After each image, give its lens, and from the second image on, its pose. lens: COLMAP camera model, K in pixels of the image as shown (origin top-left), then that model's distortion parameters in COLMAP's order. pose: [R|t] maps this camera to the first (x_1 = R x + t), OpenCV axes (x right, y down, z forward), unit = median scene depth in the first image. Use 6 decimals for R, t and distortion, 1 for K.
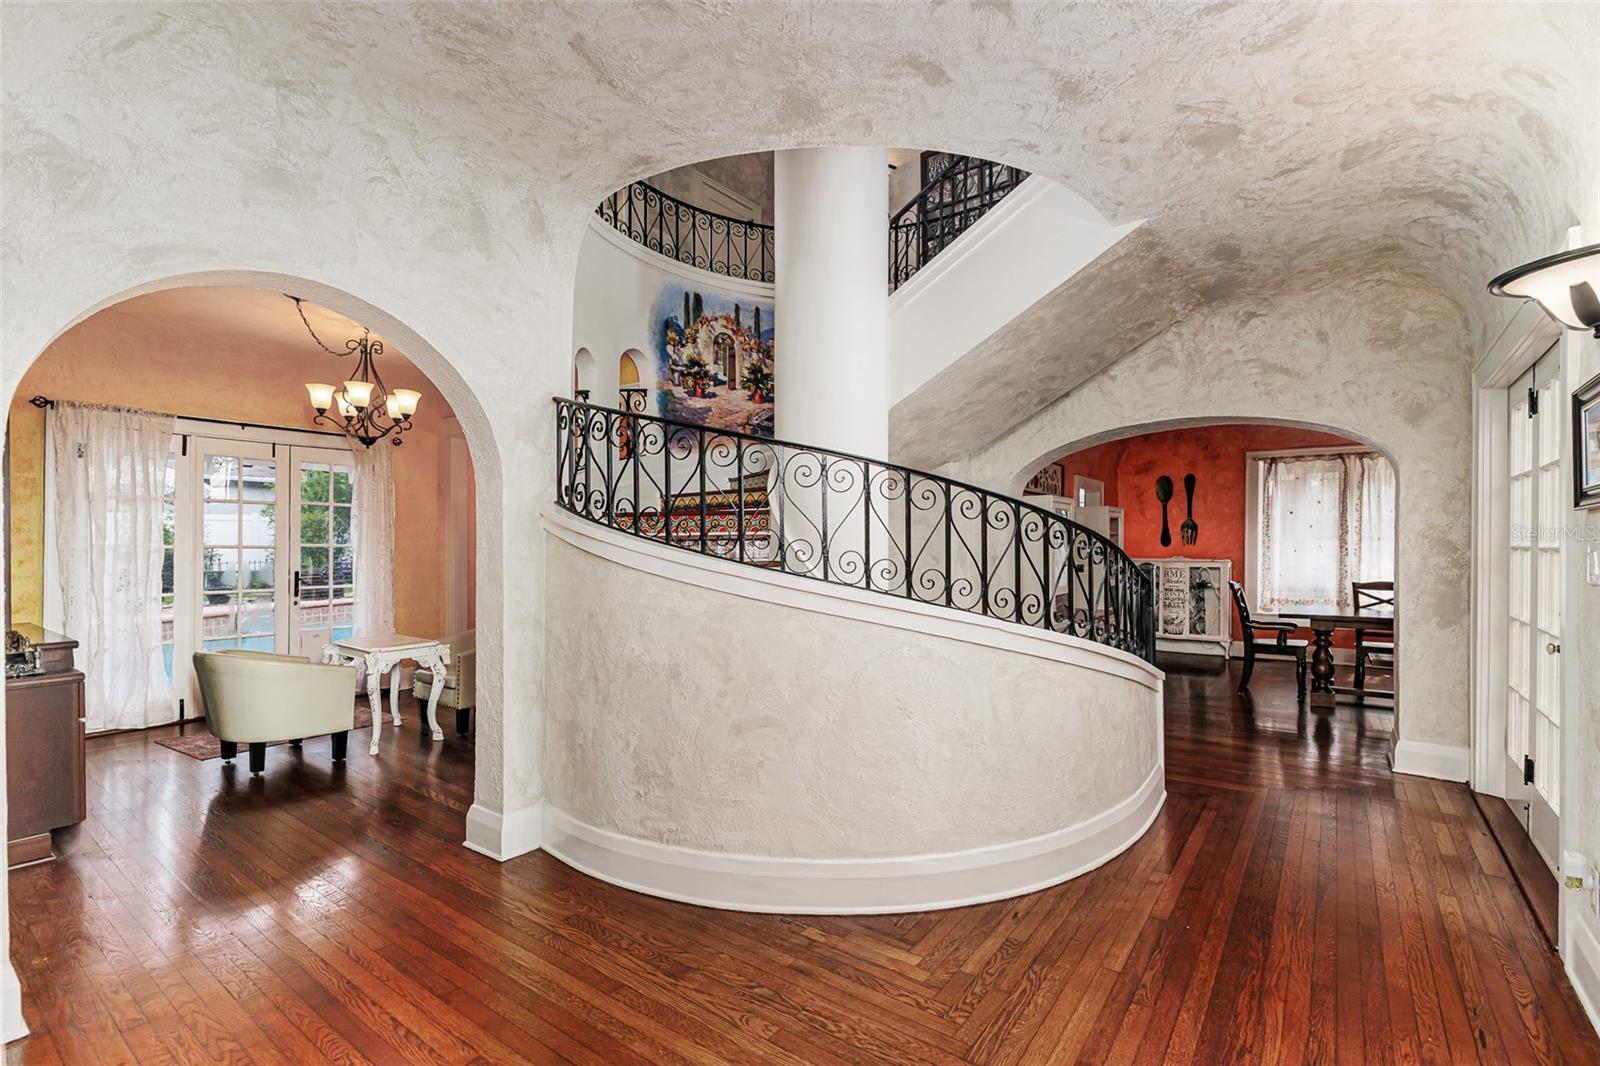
lens RADIAL K [[693.0, 0, 802.3], [0, 693.0, 541.8], [0, 0, 1]] dist [0.014153, 0.000167]
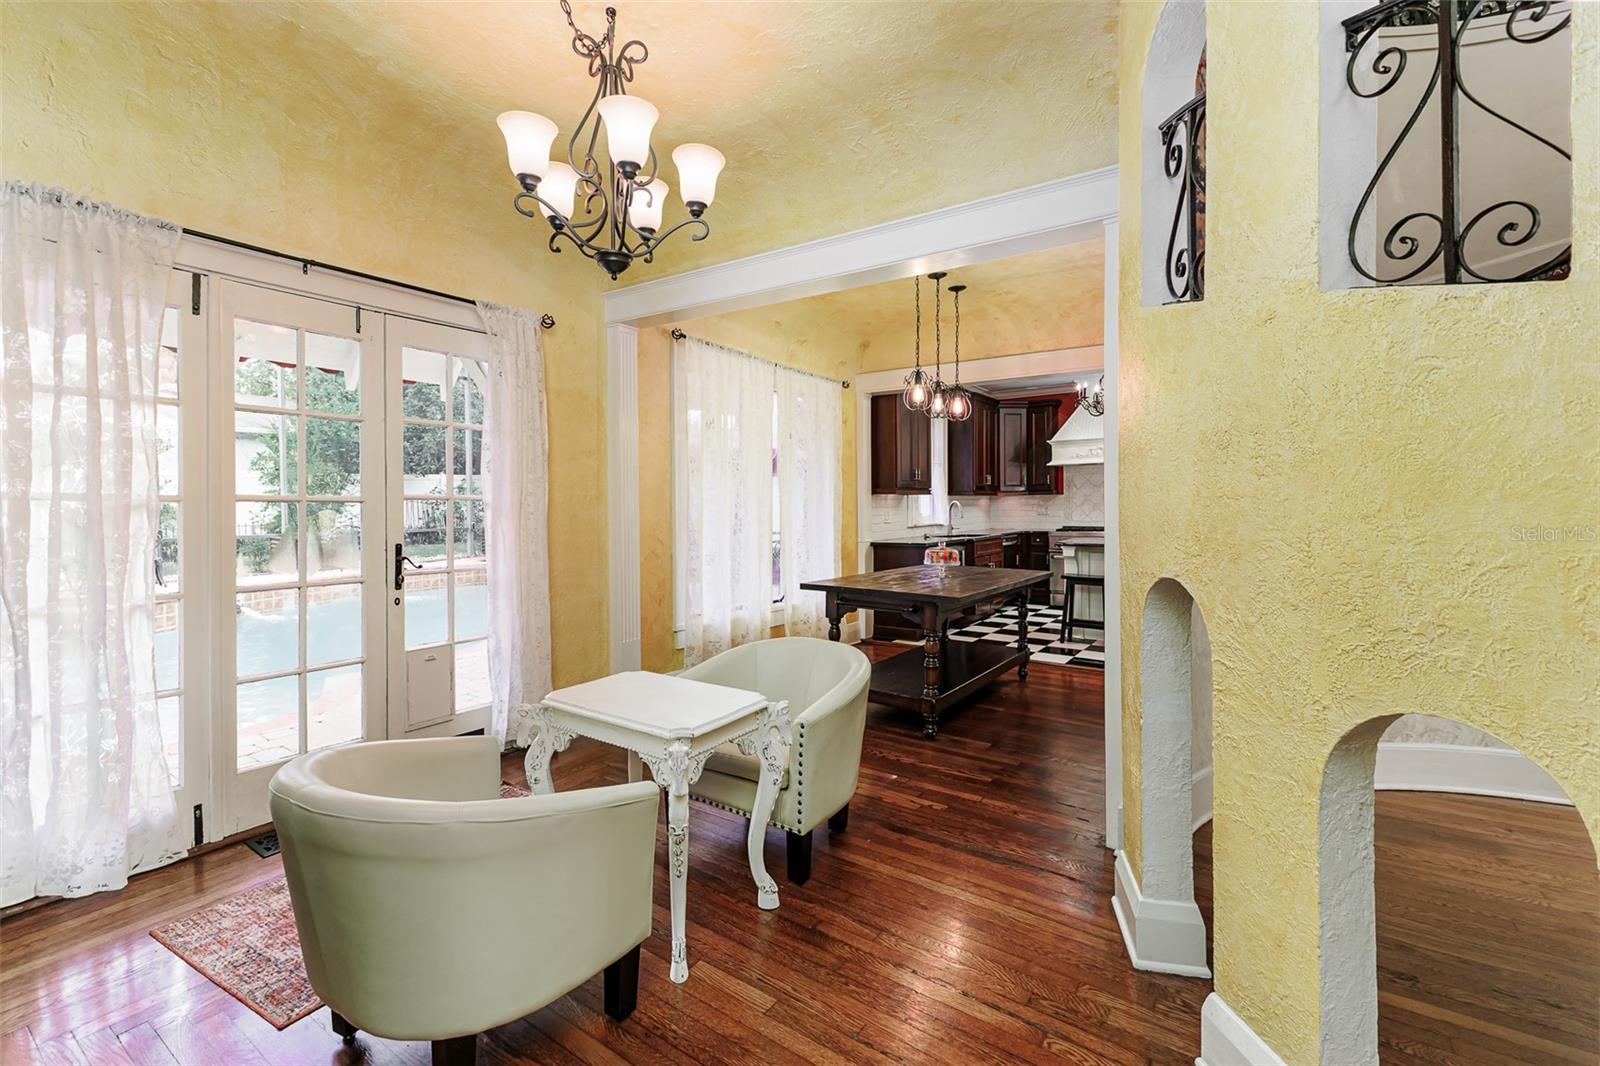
lens RADIAL K [[693.0, 0, 788.7], [0, 693.0, 504.3], [0, 0, 1]] dist [0.014153, 0.000167]
pose [[0.999707, -0.008737, 0.022595, -0.430300], [0.008608, 0.999946, 0.005765, 0.010730], [-0.022644, -0.005568, 0.999728, 0.447537]]
